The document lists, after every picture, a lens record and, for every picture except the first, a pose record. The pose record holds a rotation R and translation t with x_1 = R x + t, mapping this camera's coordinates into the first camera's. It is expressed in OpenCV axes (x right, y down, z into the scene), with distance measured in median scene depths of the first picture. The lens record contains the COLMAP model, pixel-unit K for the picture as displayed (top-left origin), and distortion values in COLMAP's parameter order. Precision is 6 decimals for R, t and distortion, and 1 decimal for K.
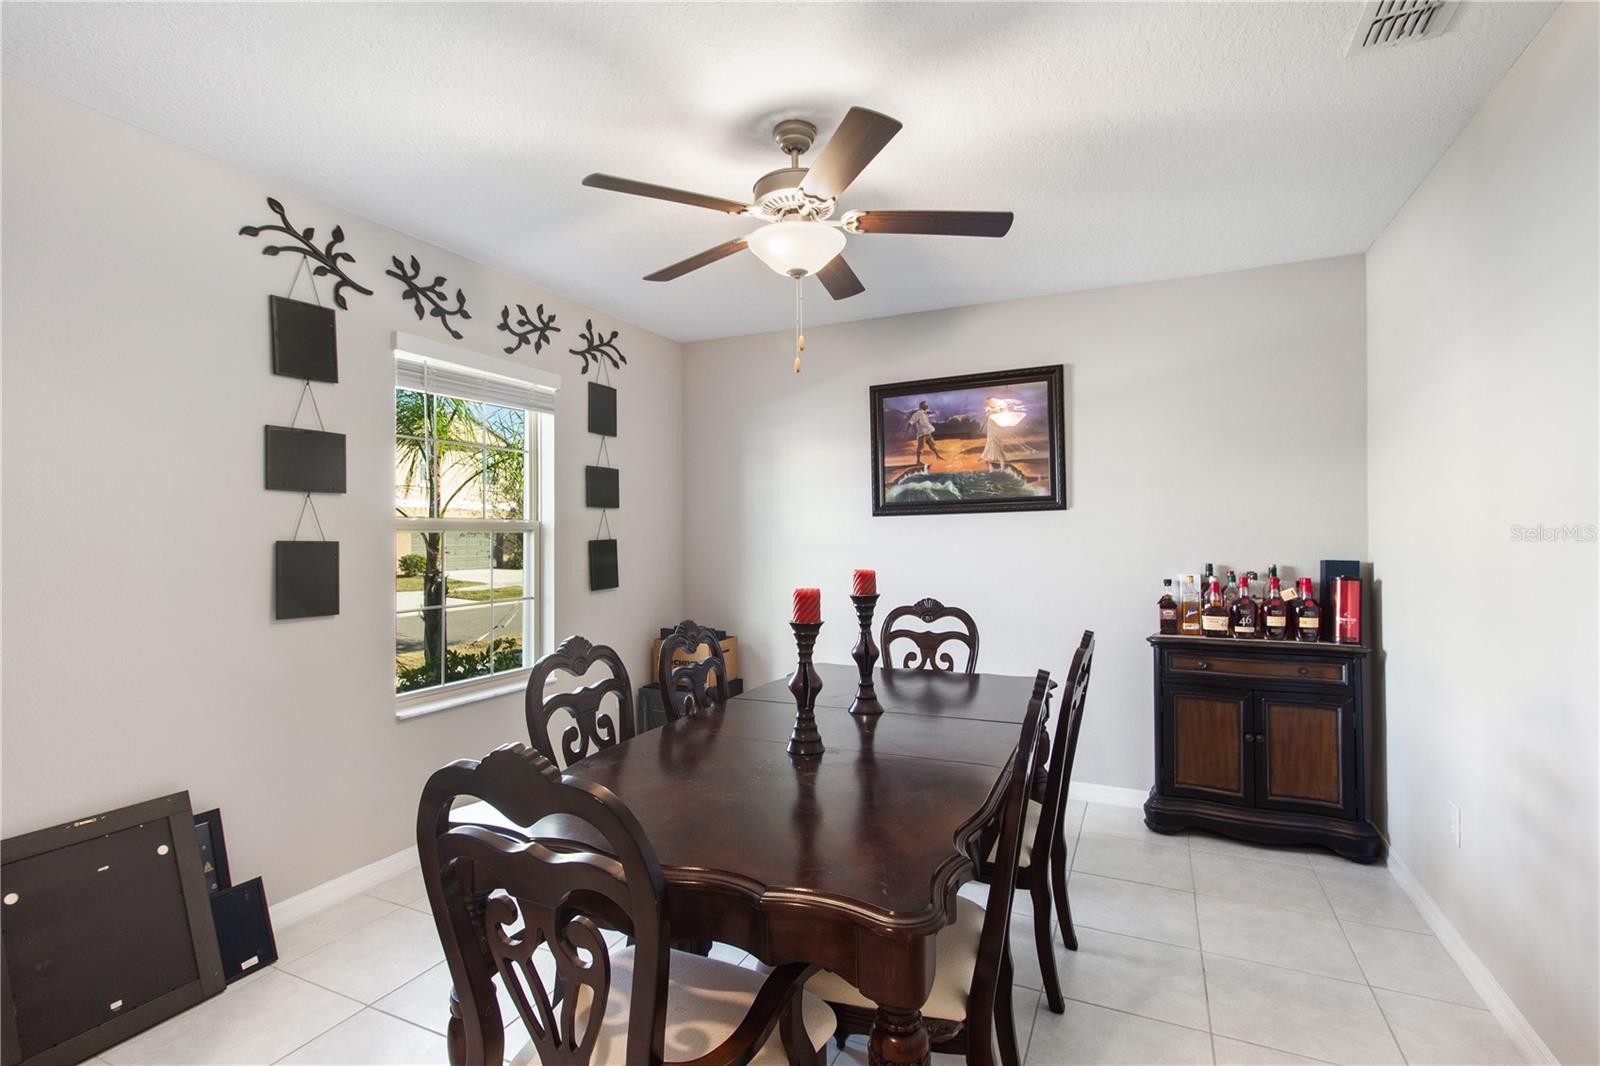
lens RADIAL K [[746.9, 0, 802.7], [0, 746.9, 523.3], [0, 0, 1]] dist [0.000191, 0.000727]
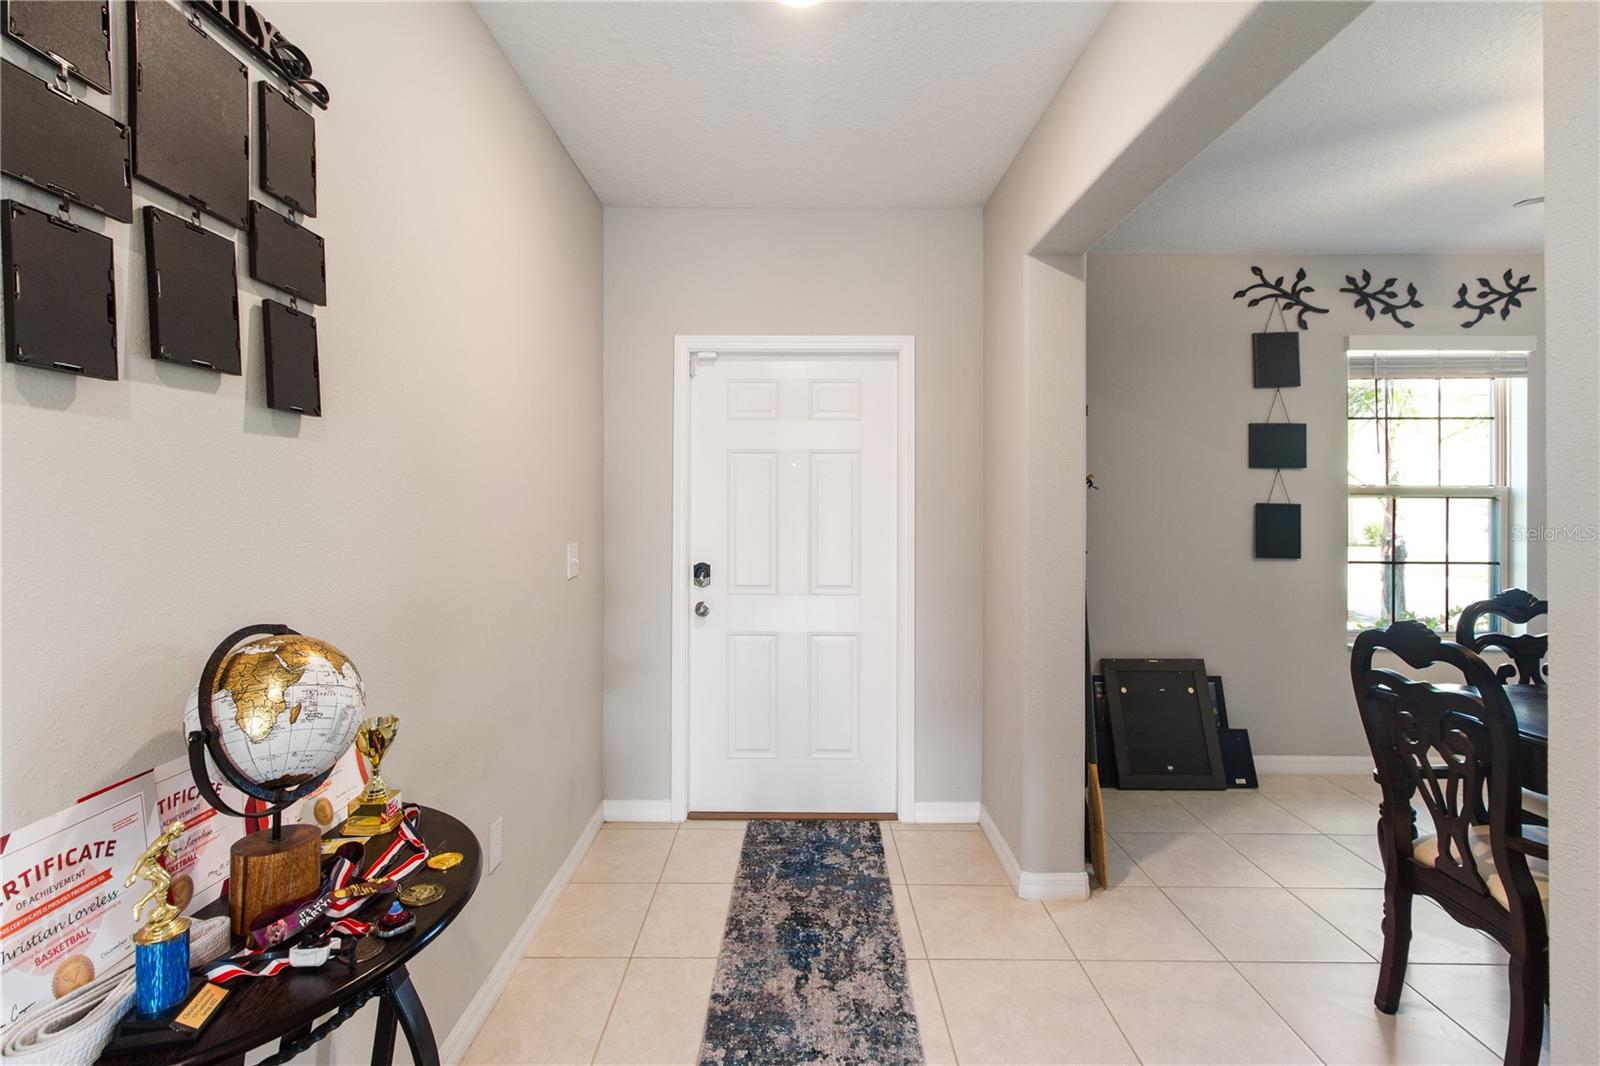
lens RADIAL K [[746.9, 0, 792.9], [0, 746.9, 504.5], [0, 0, 1]] dist [0.000191, 0.000727]
pose [[0.410634, 0.010726, -0.911737, 0.226616], [0.007960, 0.999851, 0.015347, -0.003045], [0.911765, -0.013559, 0.410488, -0.381191]]
